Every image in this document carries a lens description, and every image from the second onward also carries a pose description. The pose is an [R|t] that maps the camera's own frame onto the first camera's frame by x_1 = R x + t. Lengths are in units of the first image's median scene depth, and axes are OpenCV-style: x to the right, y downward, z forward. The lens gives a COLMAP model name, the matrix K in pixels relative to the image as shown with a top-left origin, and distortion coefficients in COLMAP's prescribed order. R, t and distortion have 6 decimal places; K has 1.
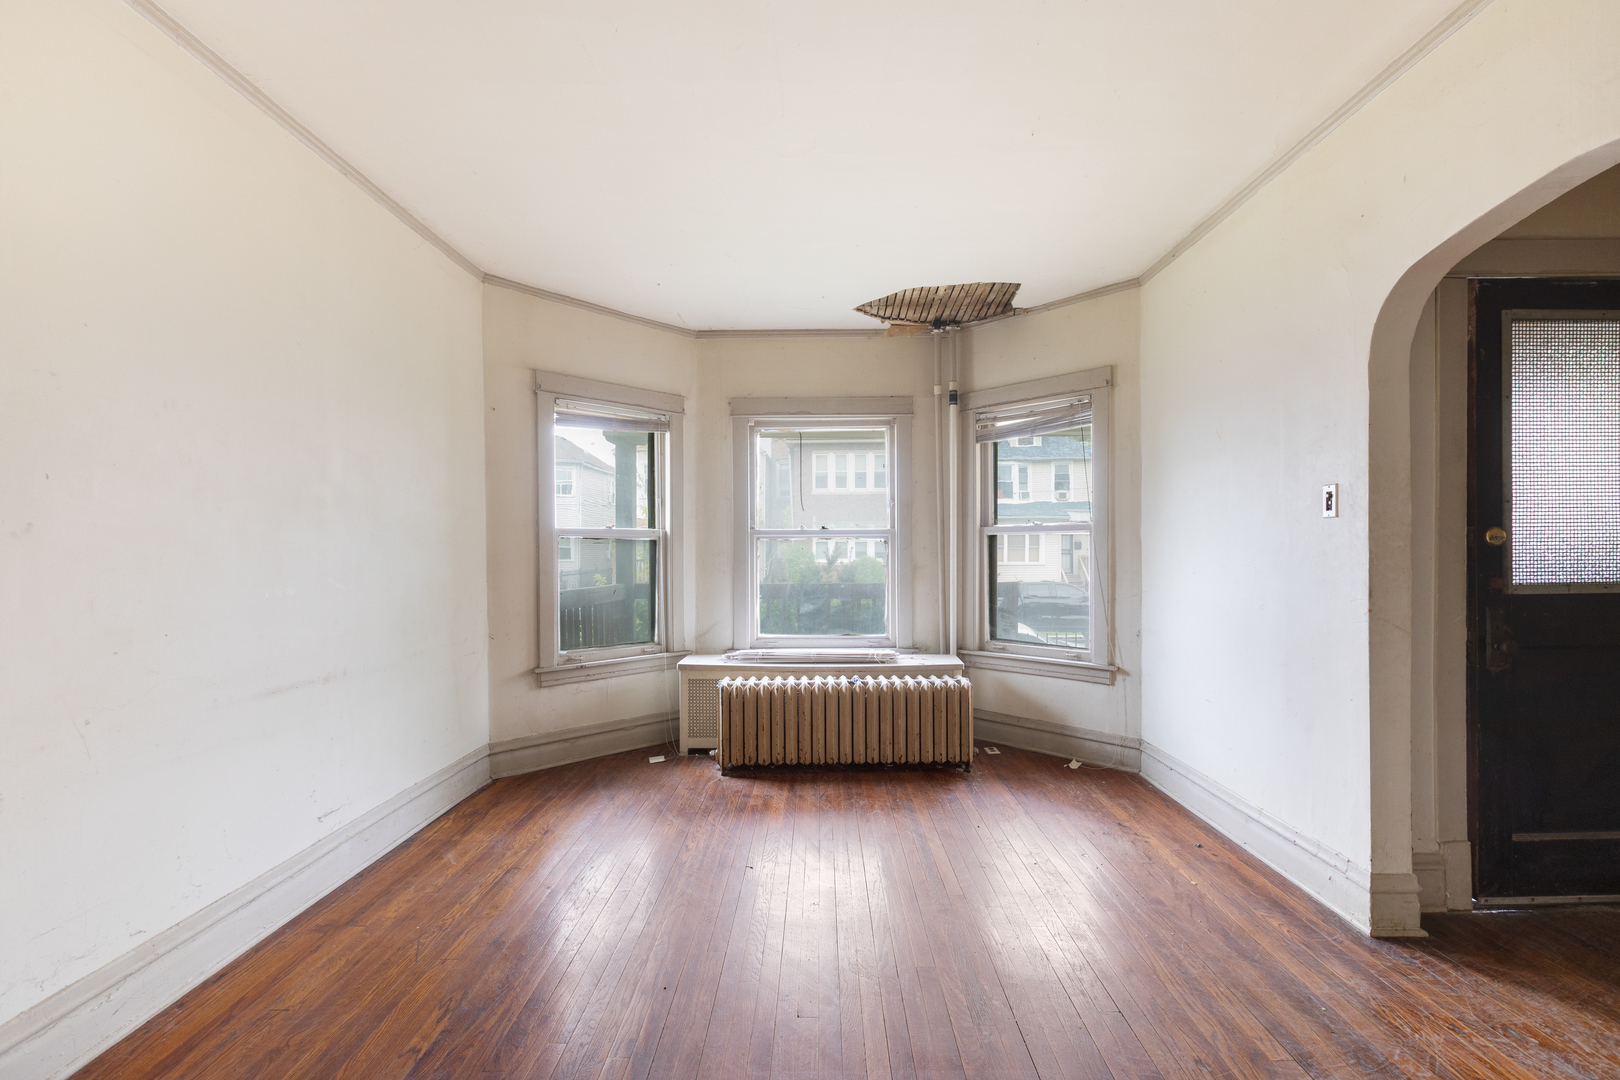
lens RADIAL K [[741.1, 0, 820.9], [0, 741.1, 545.9], [0, 0, 1]] dist [-0.002642, -0.000011]
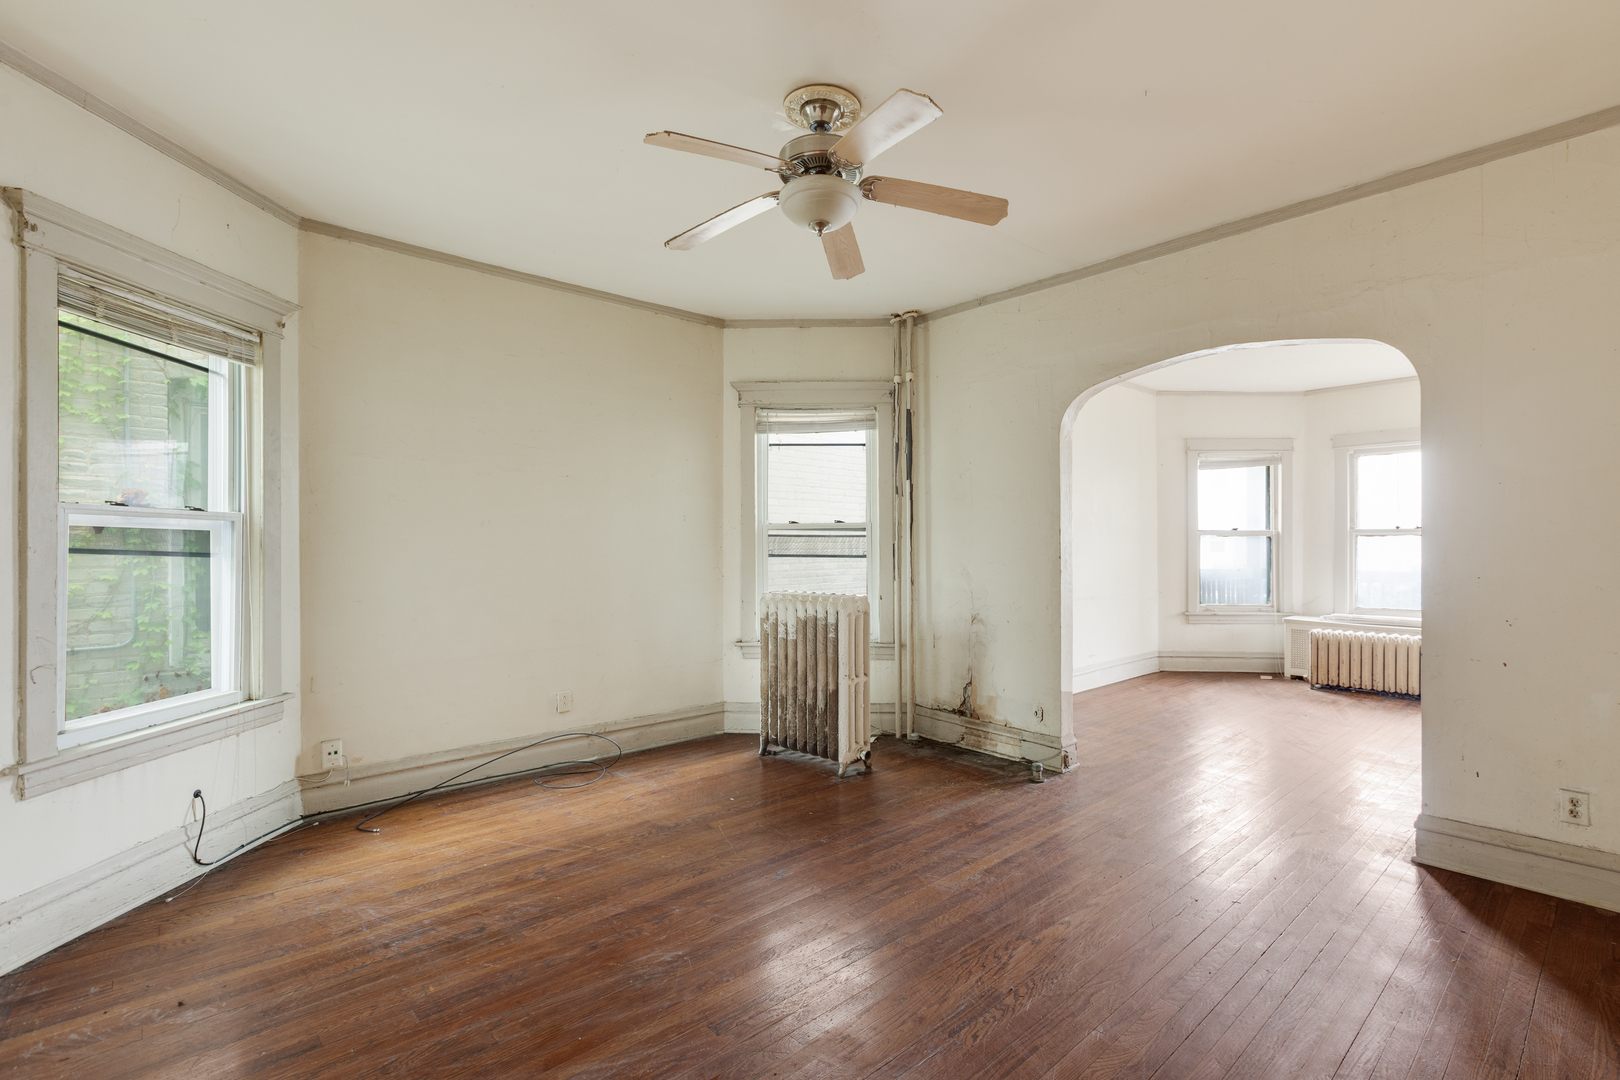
lens RADIAL K [[741.1, 0, 818.0], [0, 741.1, 548.1], [0, 0, 1]] dist [-0.002642, -0.000011]
pose [[0.665816, 0.006544, -0.746087, 0.325041], [-0.005028, 0.999978, 0.004283, 0.014667], [0.746099, 0.000899, 0.665834, -0.774438]]
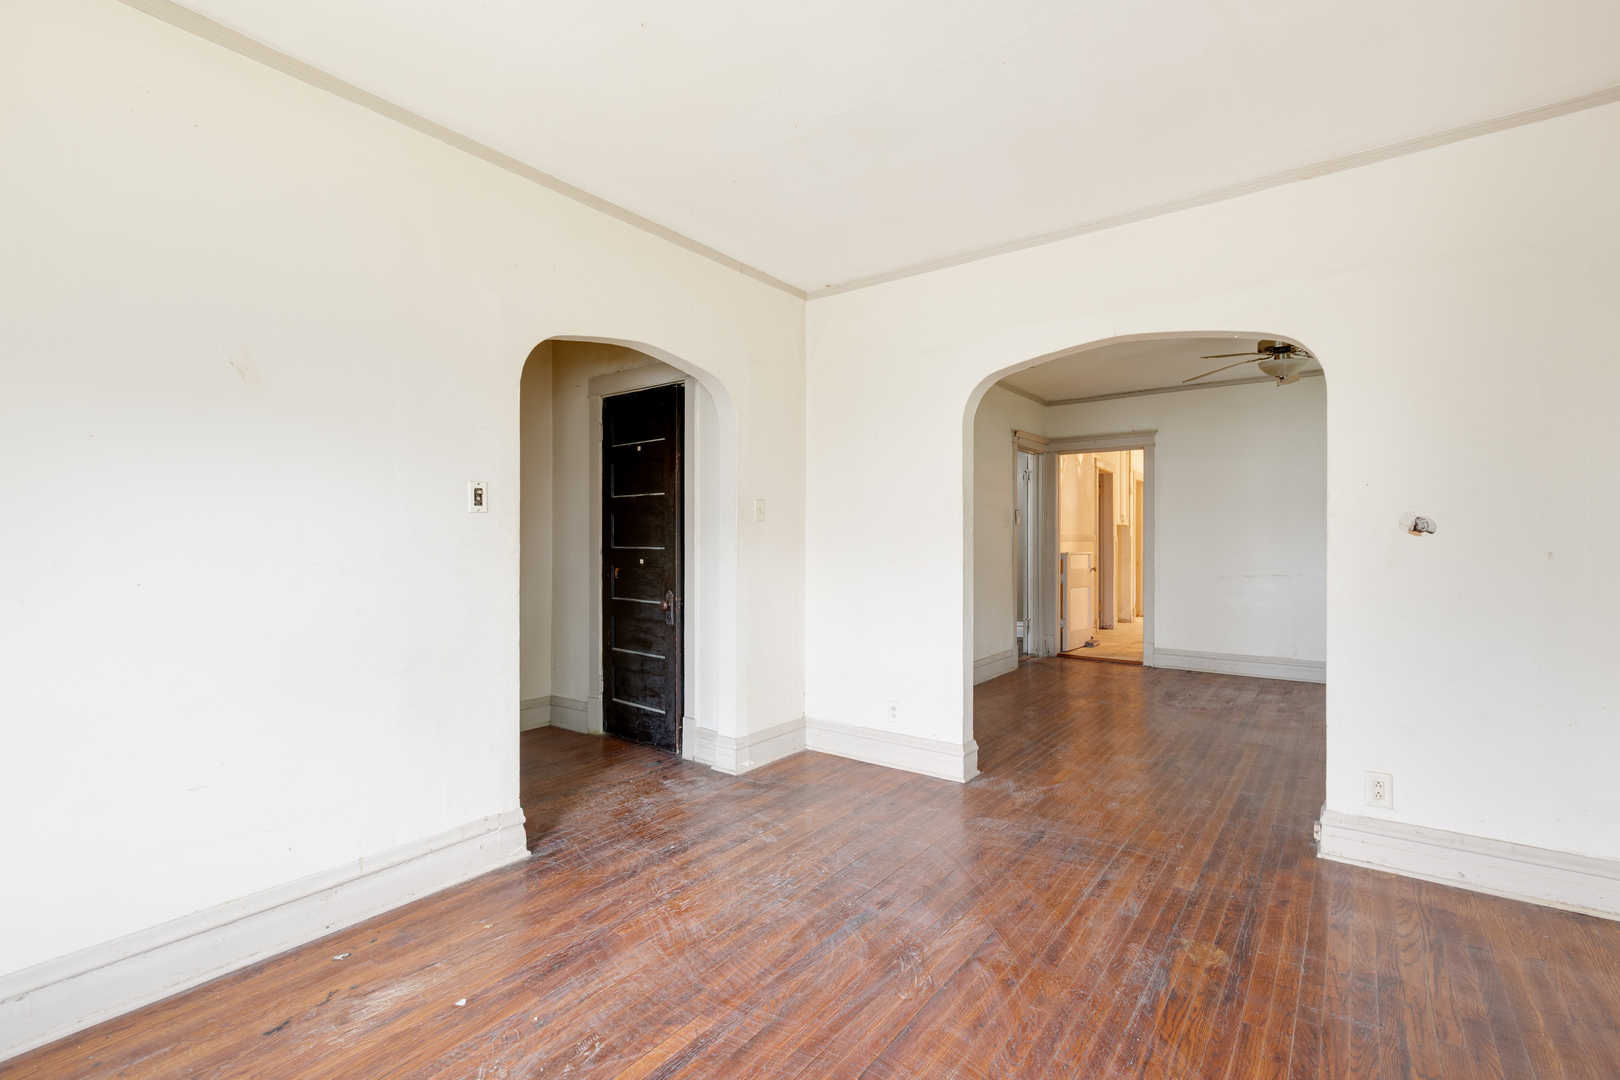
lens RADIAL K [[741.1, 0, 812.0], [0, 741.1, 539.7], [0, 0, 1]] dist [-0.002642, -0.000011]
pose [[-0.798759, 0.008817, 0.601587, -0.202715], [0.011119, 0.999938, 0.000108, 0.003977], [-0.601548, 0.006775, -0.798808, 0.910580]]
